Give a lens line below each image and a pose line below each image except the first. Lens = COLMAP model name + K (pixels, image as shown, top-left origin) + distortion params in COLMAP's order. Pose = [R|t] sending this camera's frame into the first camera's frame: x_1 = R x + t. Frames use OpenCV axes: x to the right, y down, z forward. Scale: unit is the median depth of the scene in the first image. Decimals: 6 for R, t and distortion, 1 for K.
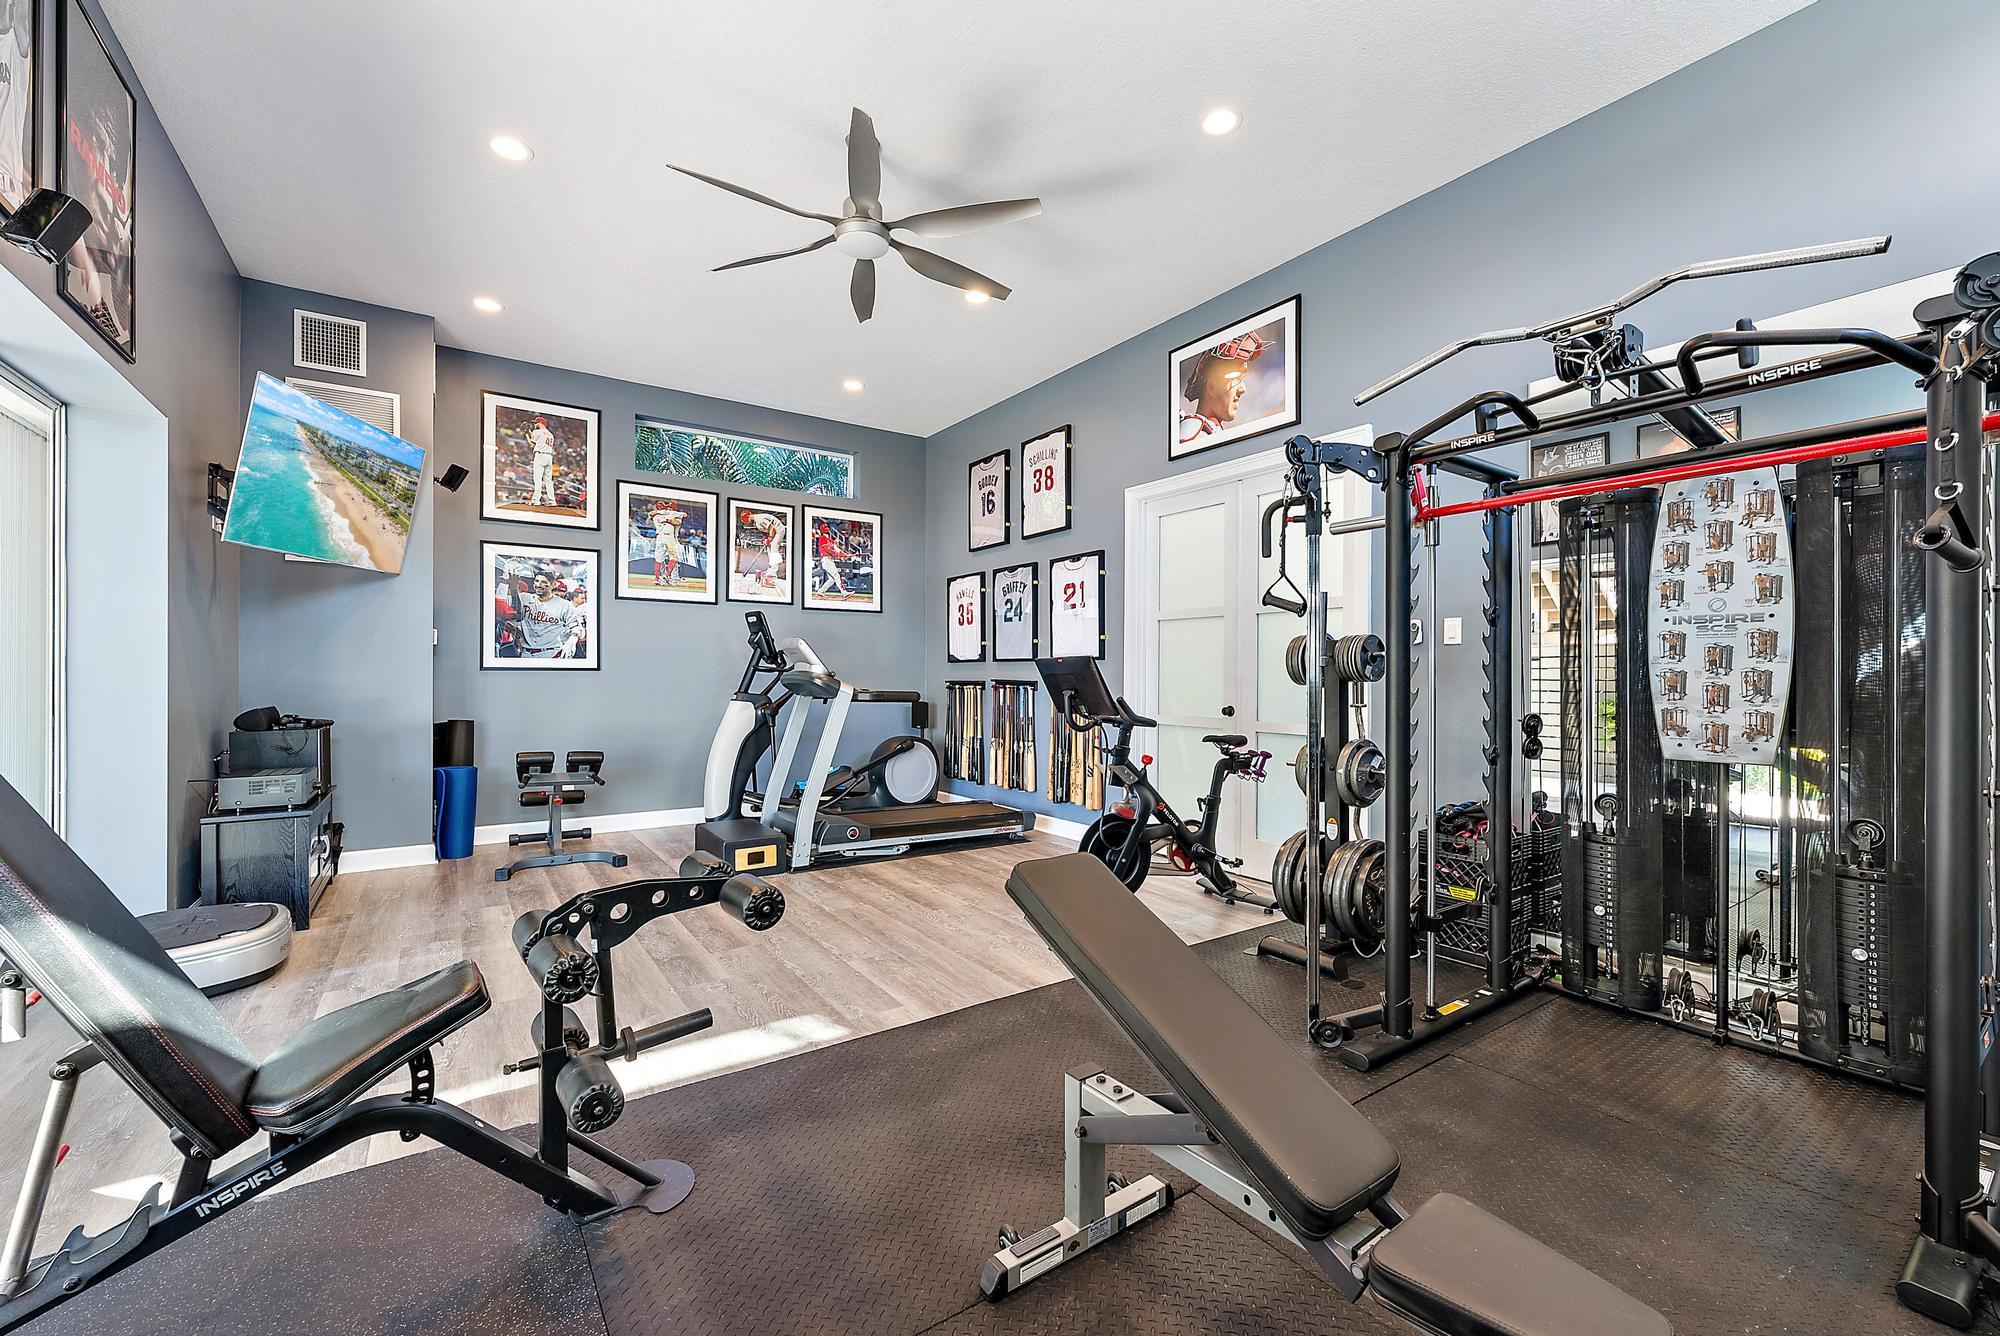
lens RADIAL K [[813.6, 0, 1002.3], [0, 813.6, 670.5], [0, 0, 1]] dist [-0.007304, 0.001005]
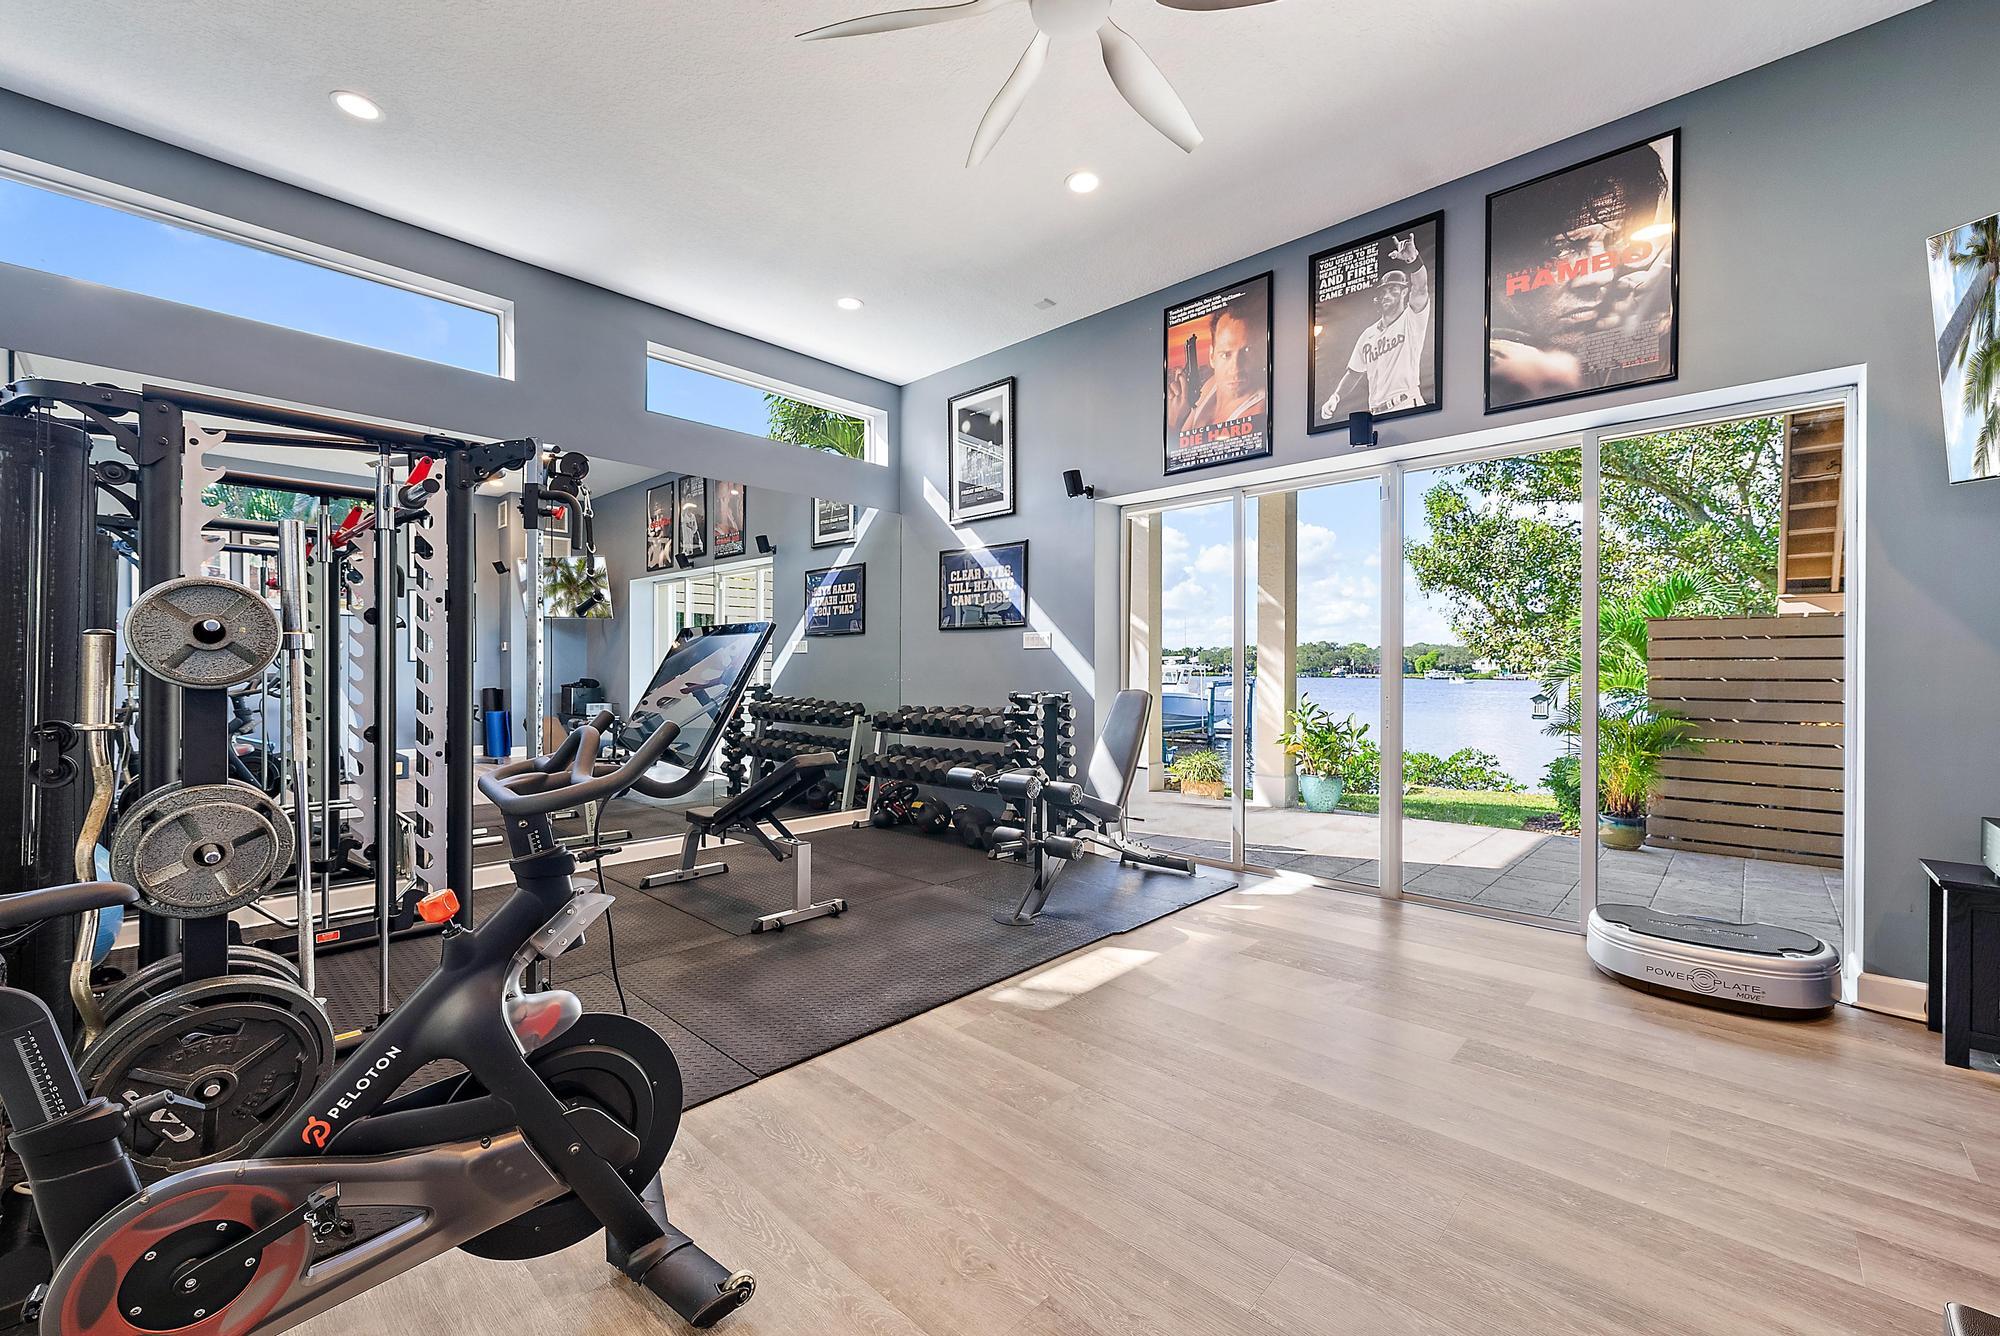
lens RADIAL K [[813.6, 0, 999.2], [0, 813.6, 667.6], [0, 0, 1]] dist [-0.007304, 0.001005]
pose [[-0.976777, -0.003600, -0.214230, 0.024113], [-0.003369, 0.999993, -0.001443, 0.008339], [0.214233, -0.000688, -0.976782, 1.710480]]
